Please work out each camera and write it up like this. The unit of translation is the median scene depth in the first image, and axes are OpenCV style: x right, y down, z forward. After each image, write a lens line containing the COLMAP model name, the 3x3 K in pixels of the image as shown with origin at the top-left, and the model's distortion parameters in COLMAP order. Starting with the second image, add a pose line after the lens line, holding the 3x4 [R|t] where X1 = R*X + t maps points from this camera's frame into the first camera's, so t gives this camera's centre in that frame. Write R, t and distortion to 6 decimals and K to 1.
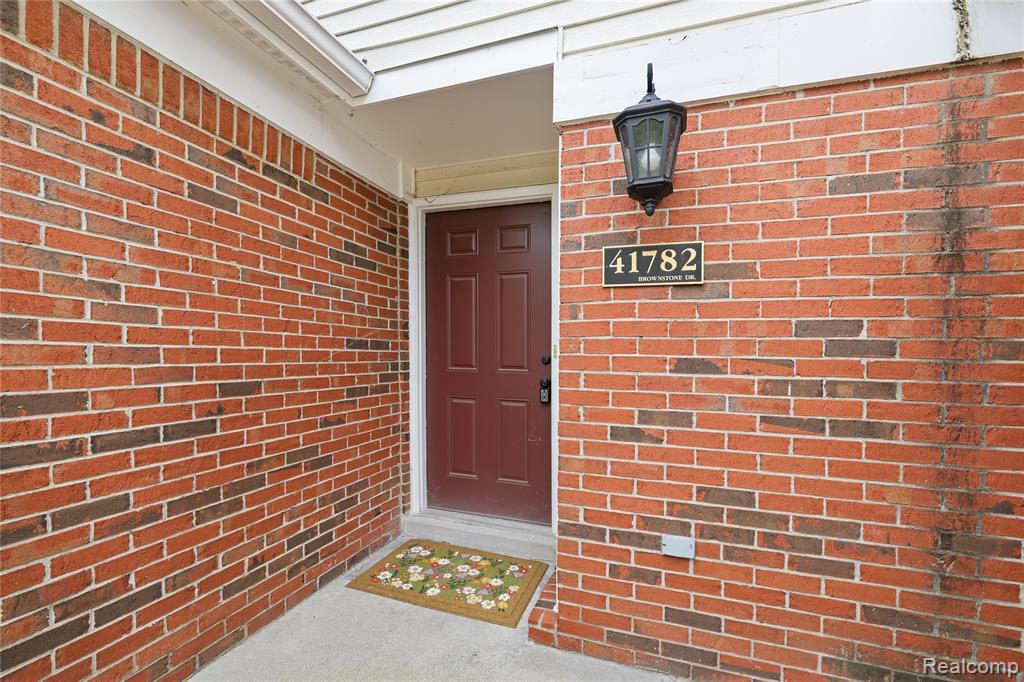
lens RADIAL K [[424.9, 0, 508.5], [0, 424.9, 325.2], [0, 0, 1]] dist [-0.008905, 0.000231]
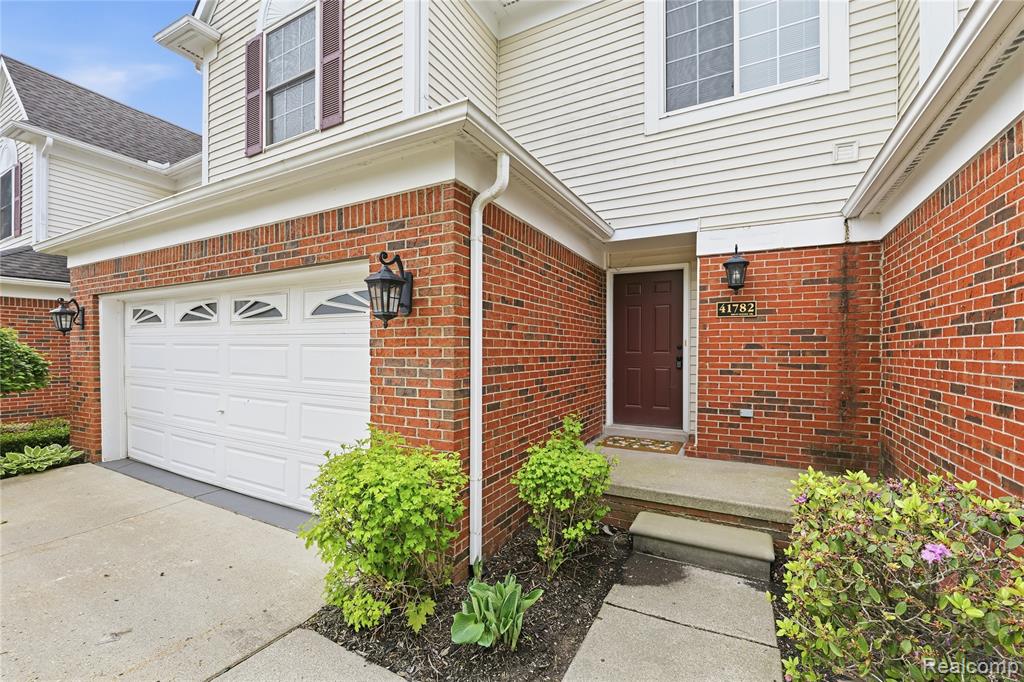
lens RADIAL K [[424.9, 0, 514.1], [0, 424.9, 341.4], [0, 0, 1]] dist [-0.008905, 0.000231]
pose [[0.990567, -0.016957, -0.135977, -0.720090], [0.023043, 0.998796, 0.043309, -0.089422], [0.135079, -0.046033, 0.989765, -1.924678]]
